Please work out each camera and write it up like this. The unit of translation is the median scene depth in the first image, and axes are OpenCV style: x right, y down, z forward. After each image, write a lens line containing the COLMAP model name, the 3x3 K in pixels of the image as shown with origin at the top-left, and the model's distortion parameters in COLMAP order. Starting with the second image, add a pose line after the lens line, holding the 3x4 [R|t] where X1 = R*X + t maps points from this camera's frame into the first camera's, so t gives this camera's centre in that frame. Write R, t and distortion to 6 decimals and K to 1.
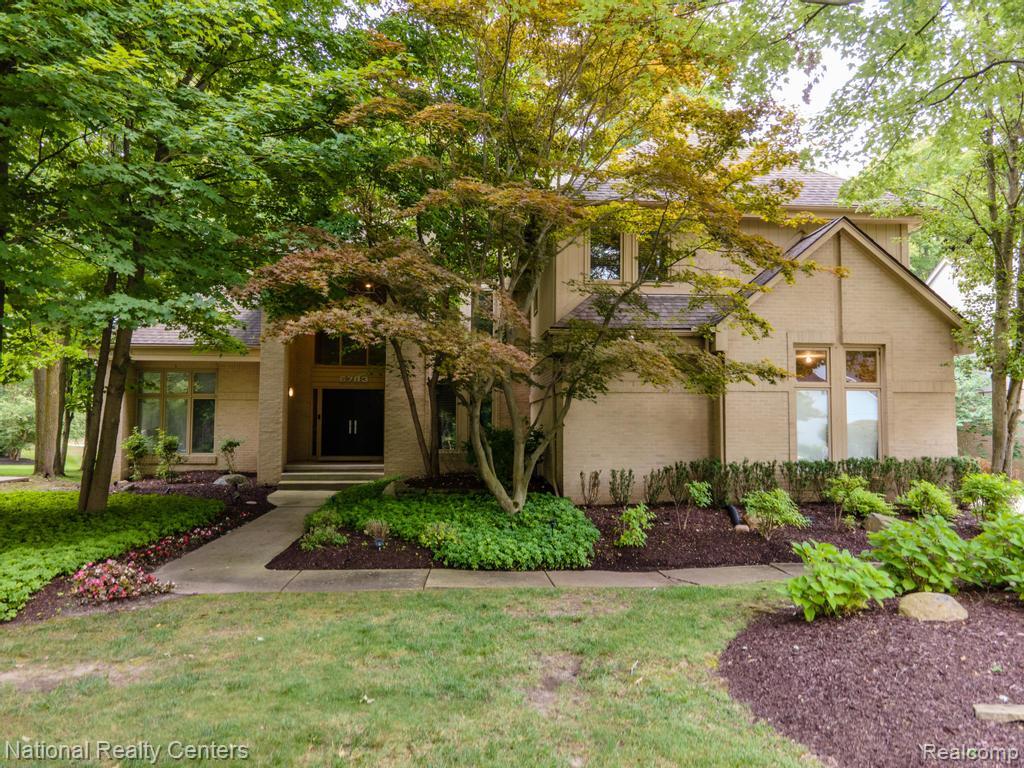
lens RADIAL K [[717.5, 0, 512.0], [0, 717.5, 384.0], [0, 0, 1]] dist [0.000608, 0.000263]
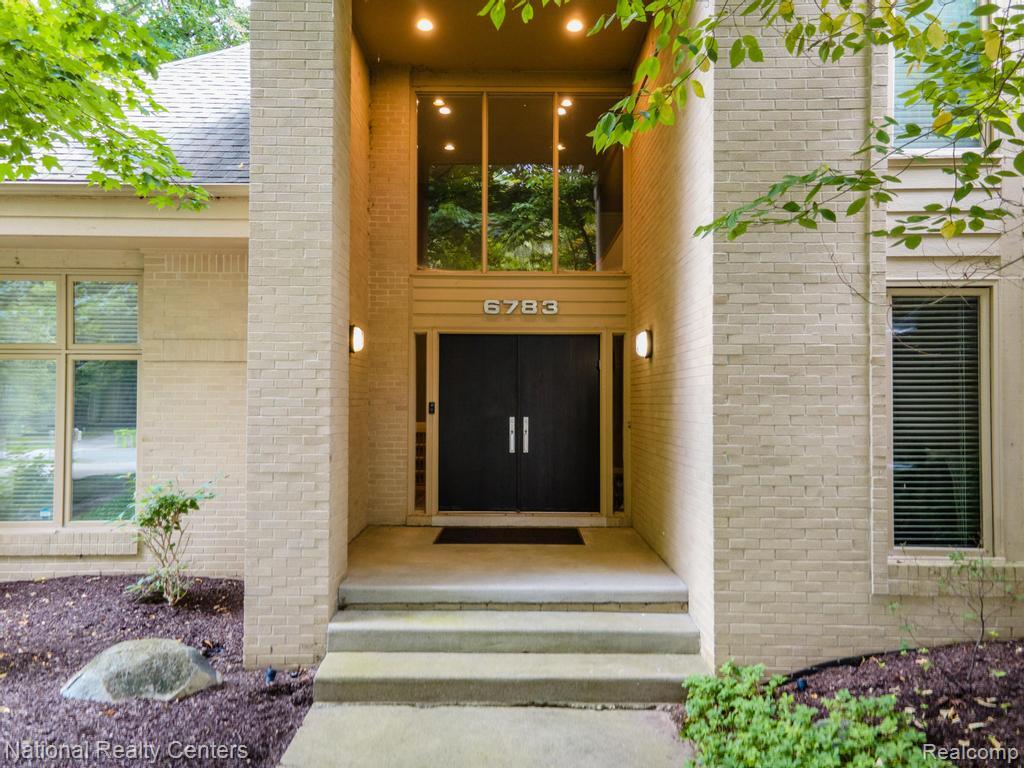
lens RADIAL K [[717.5, 0, 512.0], [0, 717.5, 384.0], [0, 0, 1]] dist [0.000608, 0.000263]
pose [[0.997090, 0.000307, -0.076233, -0.215471], [0.003036, 0.999039, 0.043727, 0.018418], [0.076173, -0.043832, 0.996131, 0.687844]]
